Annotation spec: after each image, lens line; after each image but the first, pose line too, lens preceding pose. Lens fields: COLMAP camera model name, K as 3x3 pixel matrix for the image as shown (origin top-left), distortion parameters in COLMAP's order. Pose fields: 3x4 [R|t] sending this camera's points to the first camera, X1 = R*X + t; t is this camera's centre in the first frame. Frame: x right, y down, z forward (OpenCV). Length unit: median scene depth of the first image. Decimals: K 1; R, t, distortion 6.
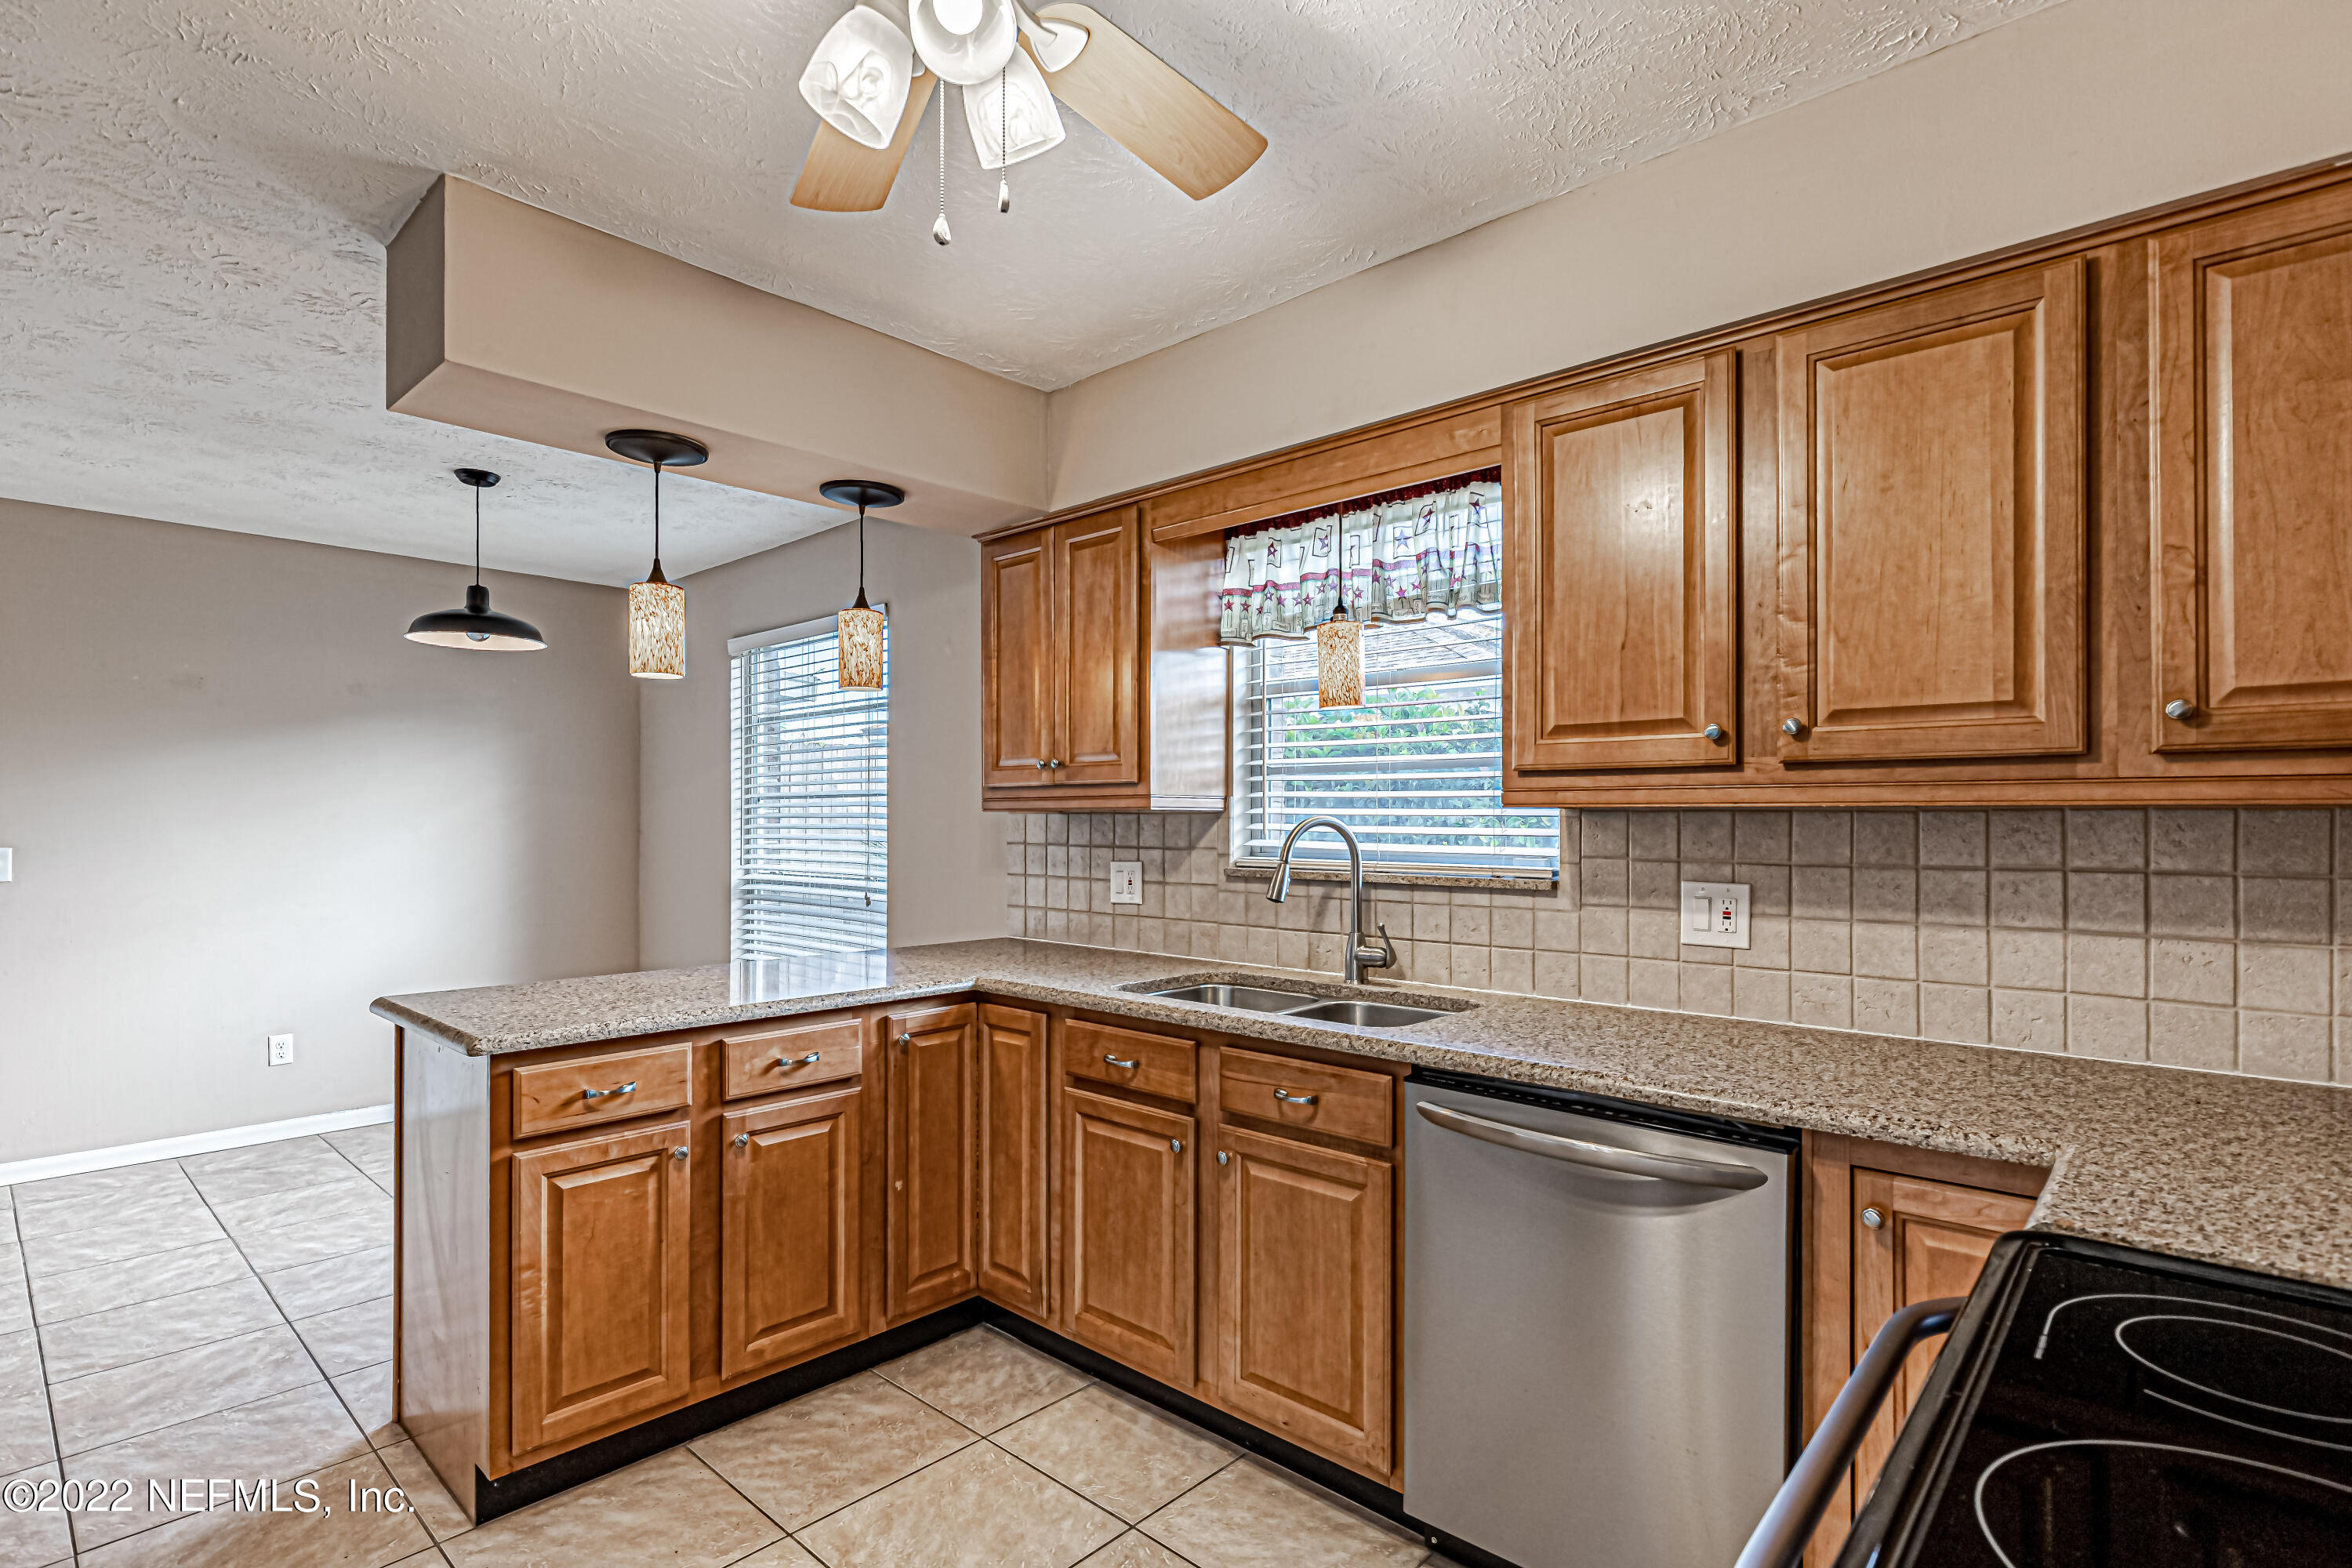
lens RADIAL K [[1113.9, 0, 1137.8], [0, 1113.9, 809.2], [0, 0, 1]] dist [-0.002219, 0.000149]
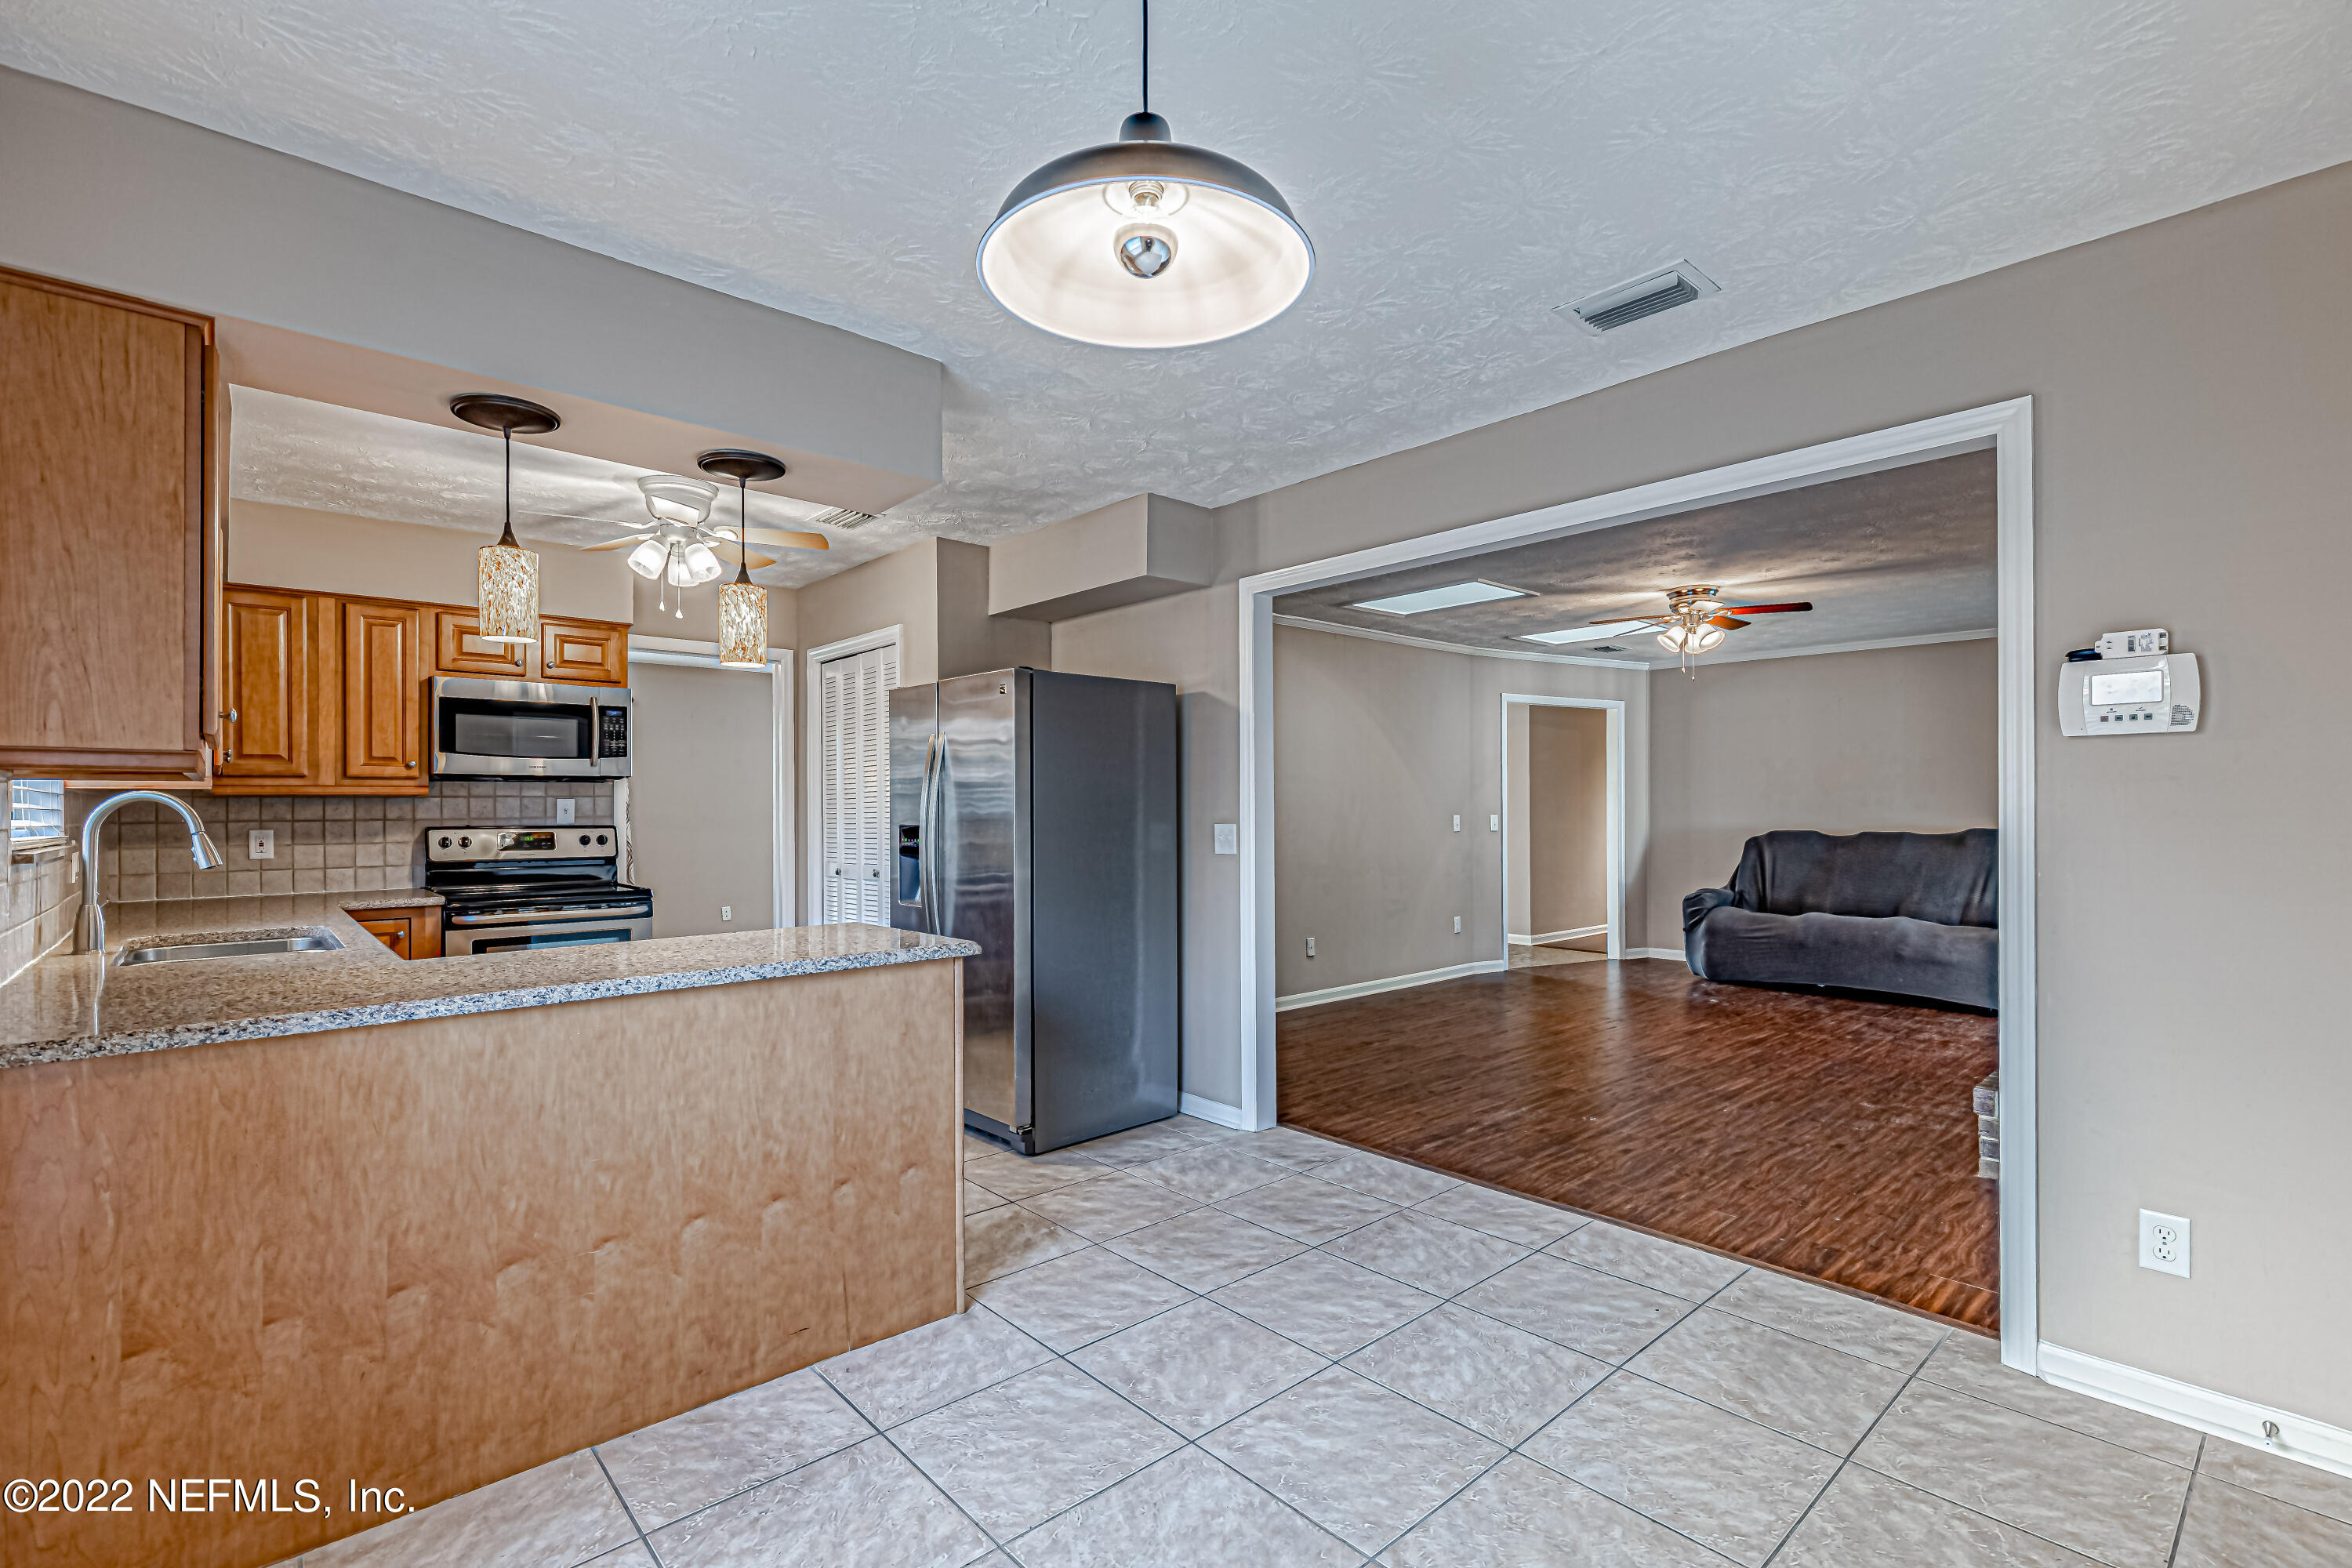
lens RADIAL K [[1061.3, 0, 1183.5], [0, 1061.3, 796.7], [0, 0, 1]] dist [0.012680, -0.001443]
pose [[-0.997566, 0.000835, 0.069725, -0.825550], [-0.000920, 0.999684, -0.025129, 0.032674], [-0.069724, -0.025132, -0.997250, 1.784498]]
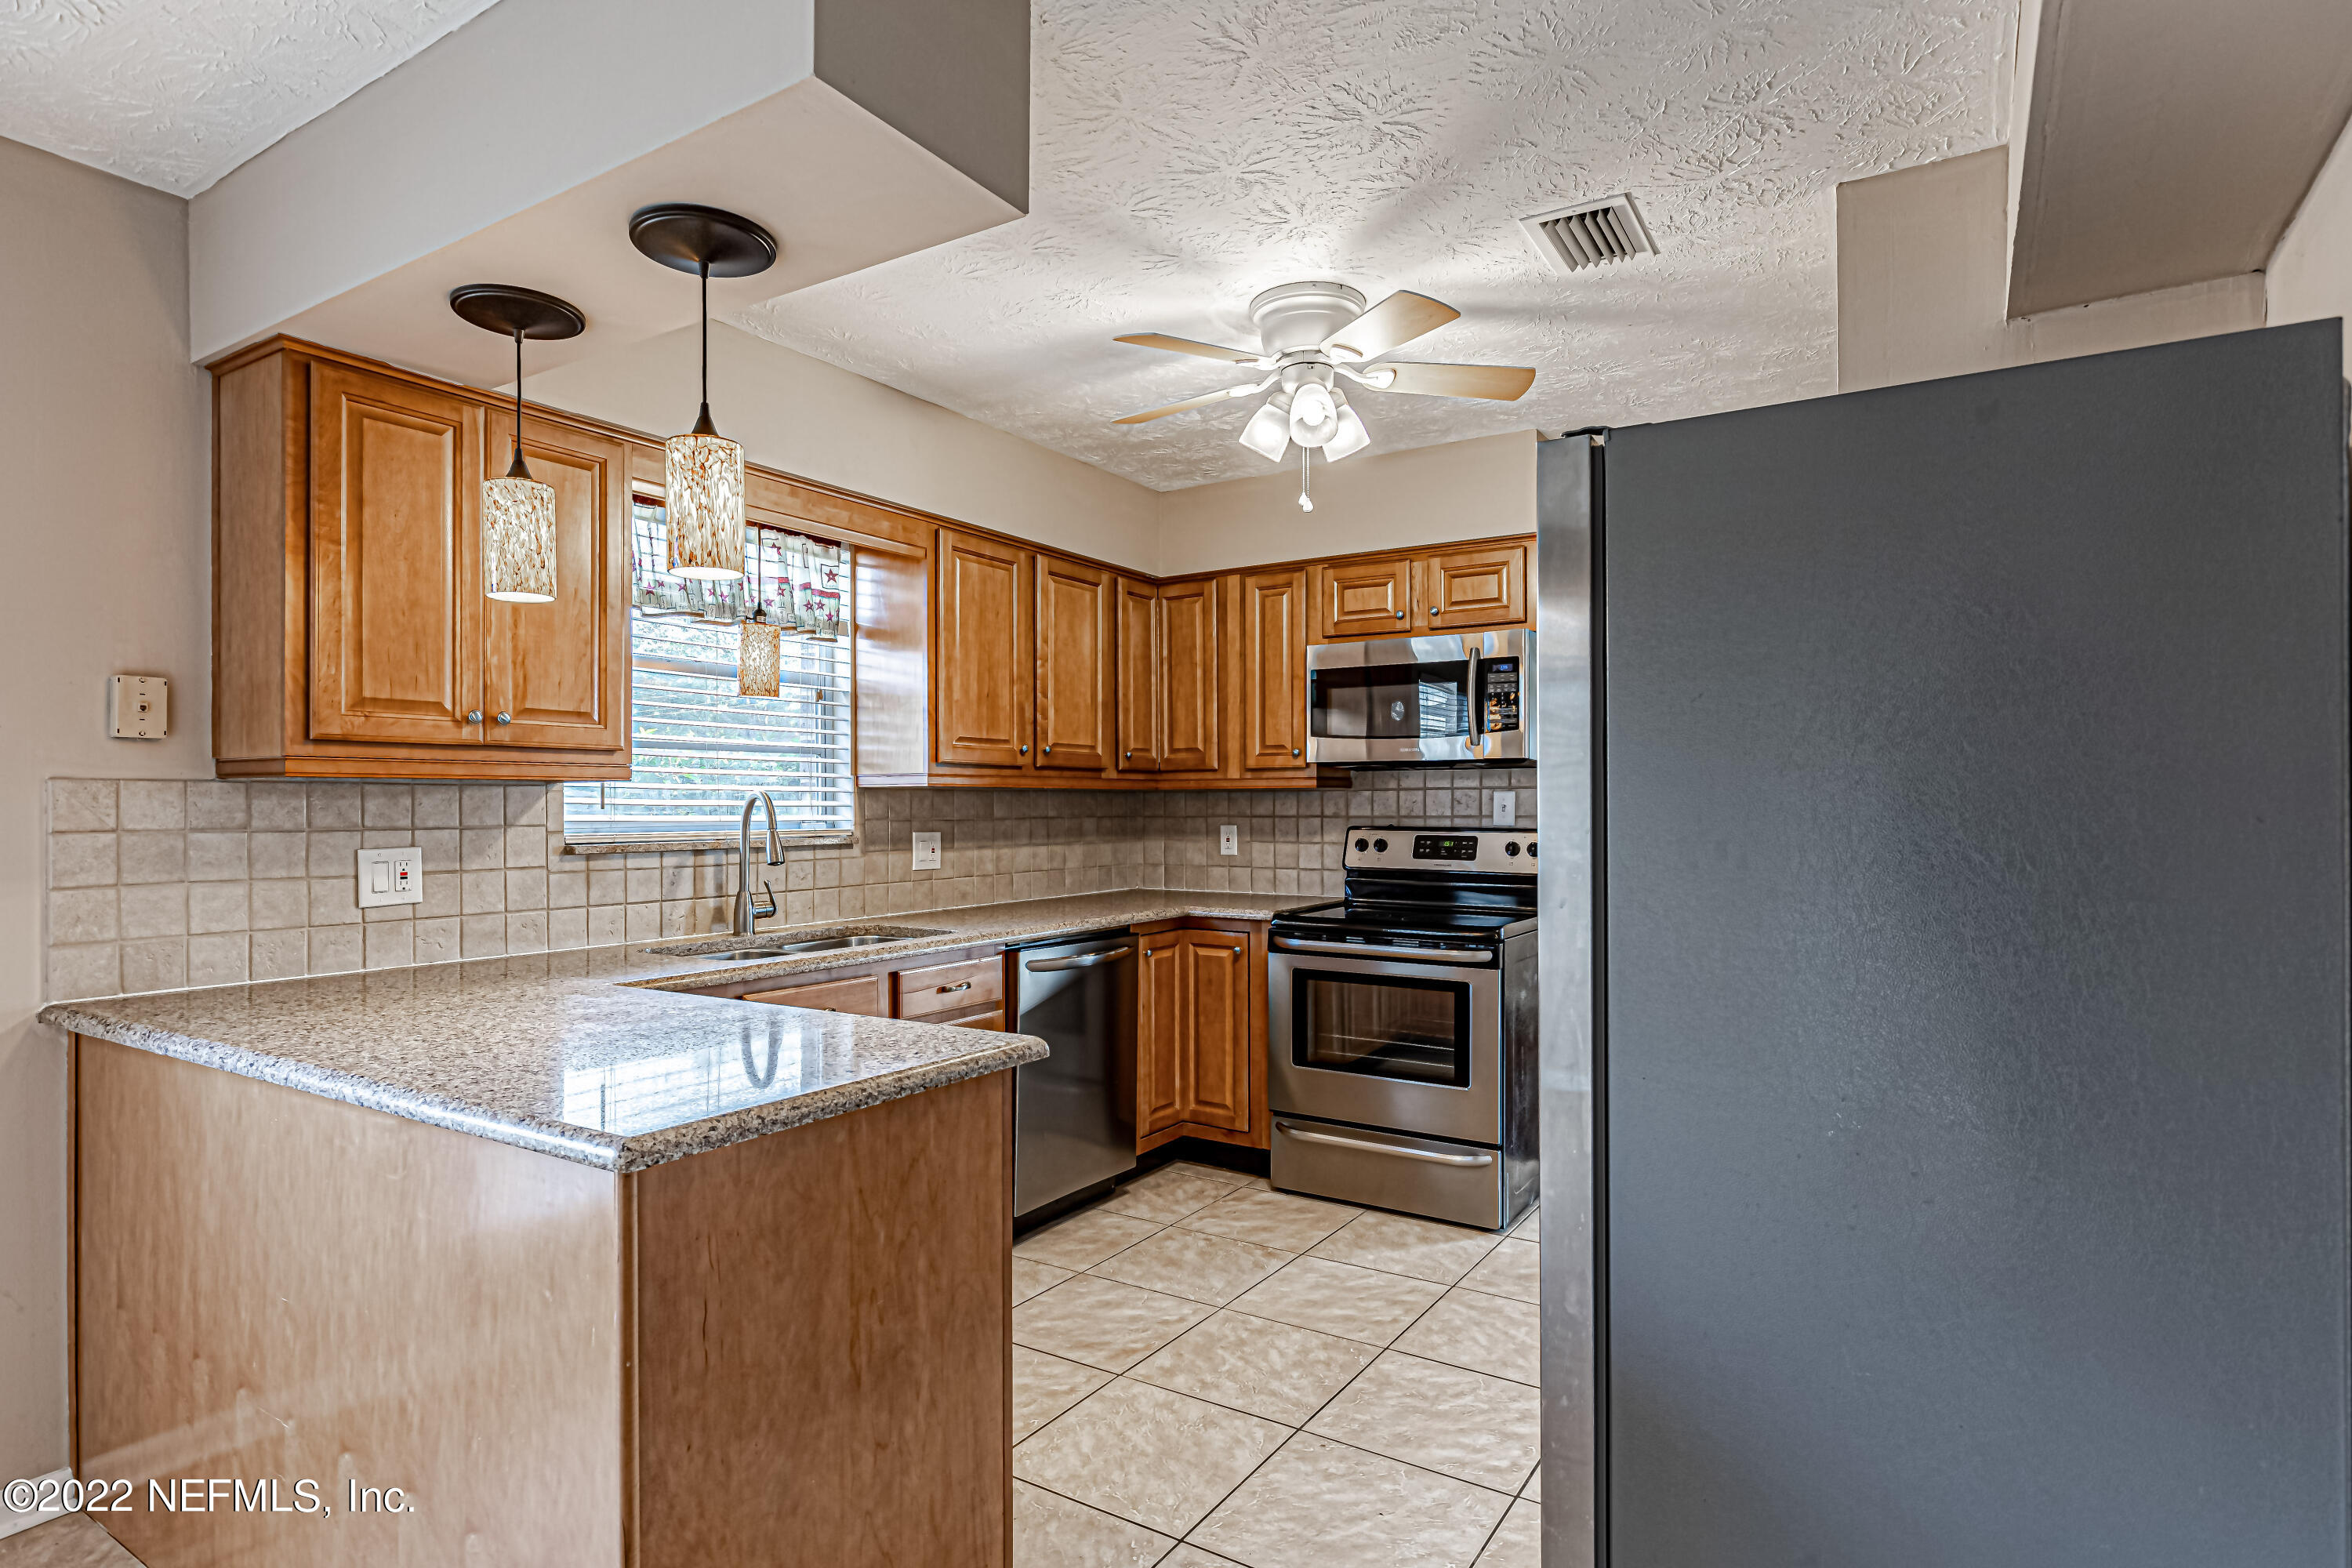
lens RADIAL K [[1219.3, 0, 1194.7], [0, 1219.3, 798.7], [0, 0, 1]] dist [0.002674, 0.000030]
pose [[-0.191958, -0.000736, 0.981403, -1.060514], [-0.013195, 0.999911, -0.001831, 0.009396], [-0.981315, -0.013301, -0.191950, 0.728147]]
